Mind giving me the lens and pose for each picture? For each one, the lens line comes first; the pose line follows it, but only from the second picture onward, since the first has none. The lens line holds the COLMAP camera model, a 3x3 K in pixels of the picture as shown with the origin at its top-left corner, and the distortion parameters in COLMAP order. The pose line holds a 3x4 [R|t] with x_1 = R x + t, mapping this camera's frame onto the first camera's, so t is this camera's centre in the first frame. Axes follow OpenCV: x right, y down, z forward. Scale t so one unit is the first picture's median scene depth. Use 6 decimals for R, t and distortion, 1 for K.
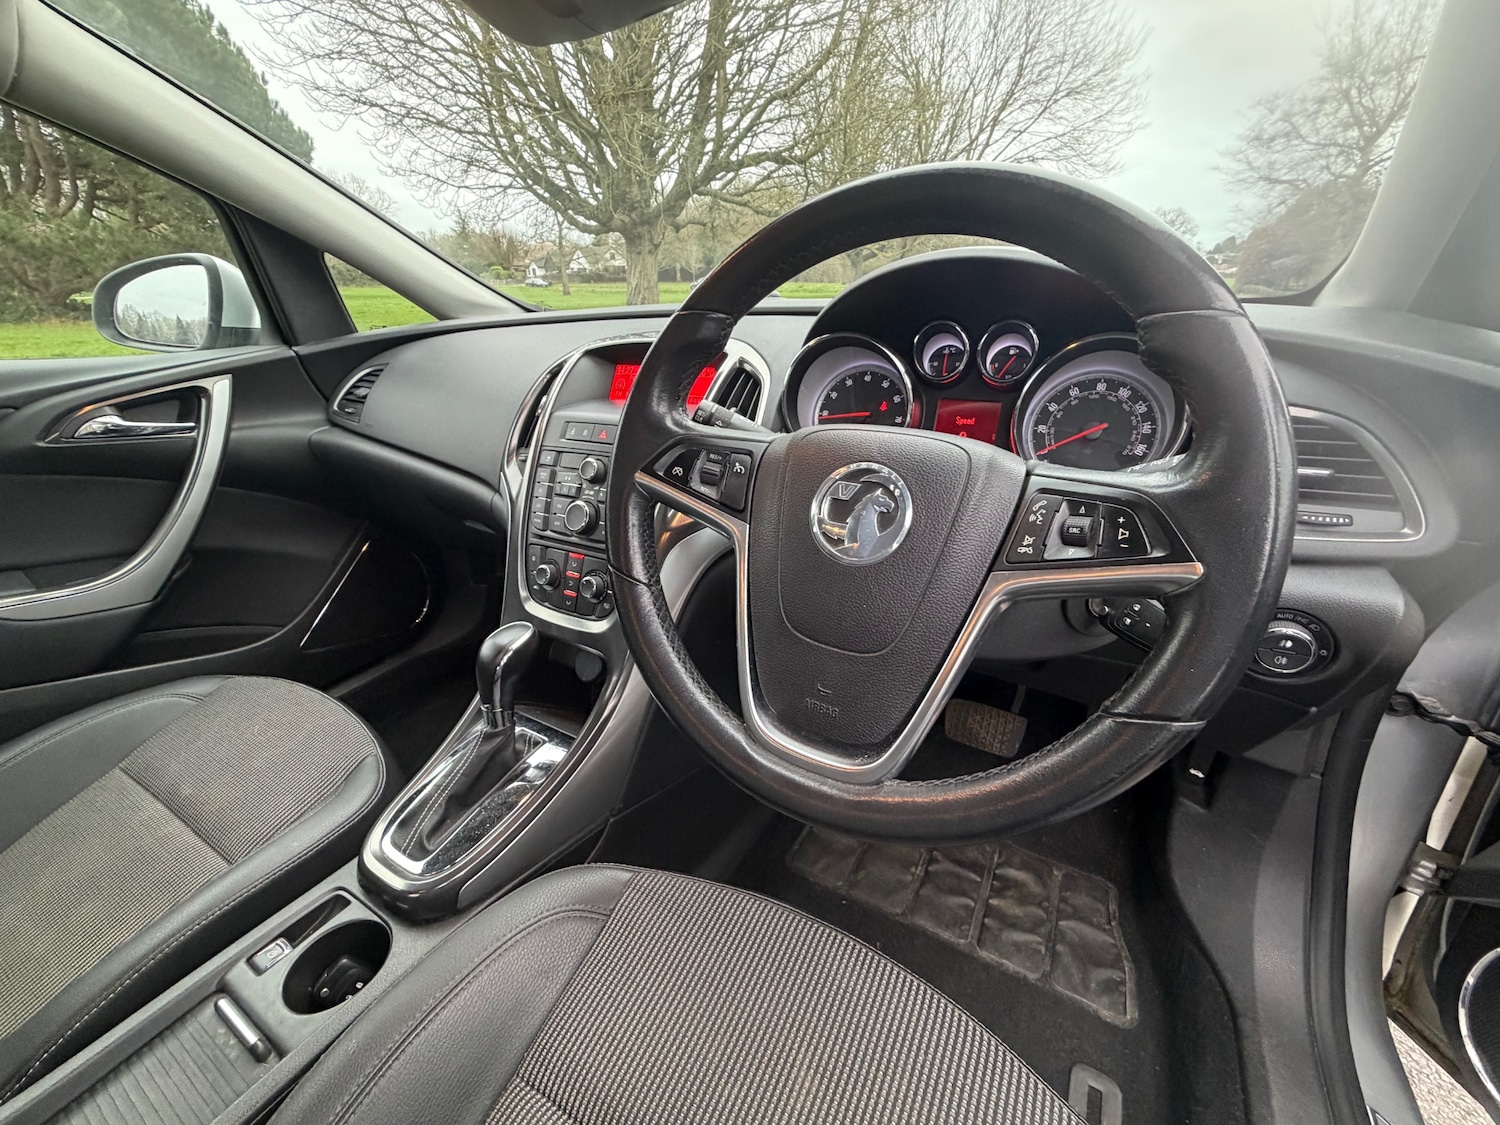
lens RADIAL K [[597.1, 0, 744.5], [0, 597.1, 559.2], [0, 0, 1]] dist [-0.000511, 0.000156]
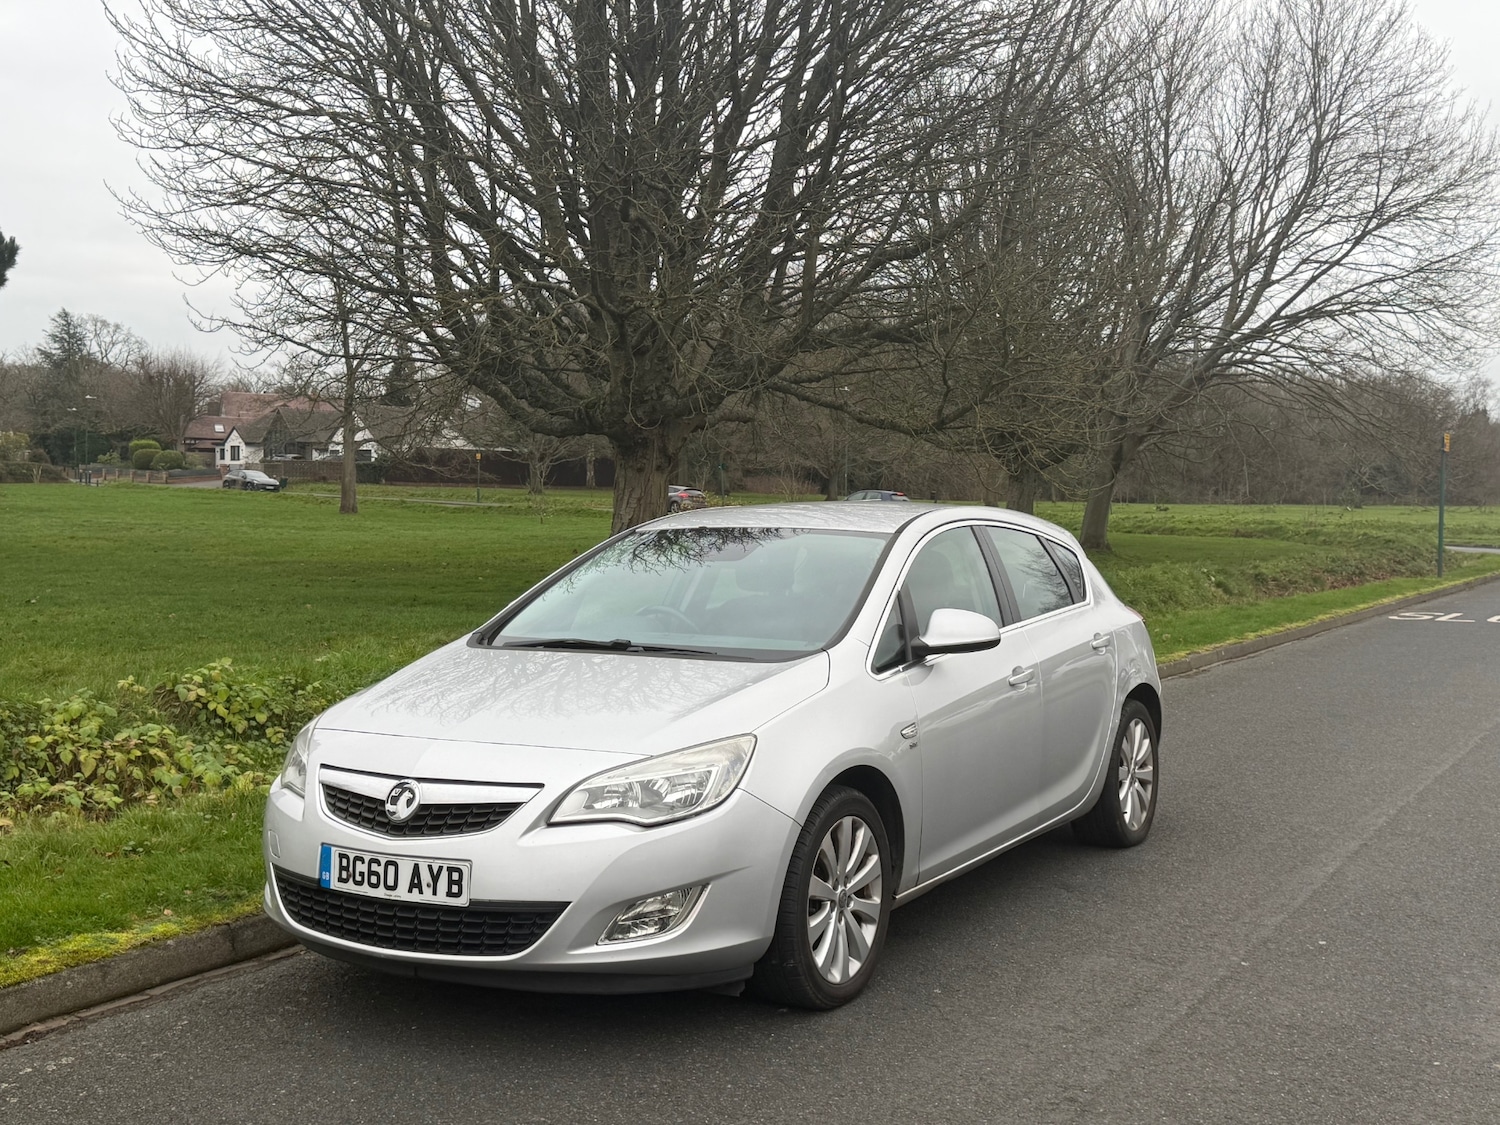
lens RADIAL K [[1689.8, 0, 750.0], [0, 1689.8, 562.5], [0, 0, 1]] dist [0.199720, -0.534826]
pose [[0.999511, 0.027824, 0.014238, -0.059665], [-0.020369, 0.925379, -0.378496, 0.108951], [-0.023707, 0.378021, 0.925493, -0.284958]]
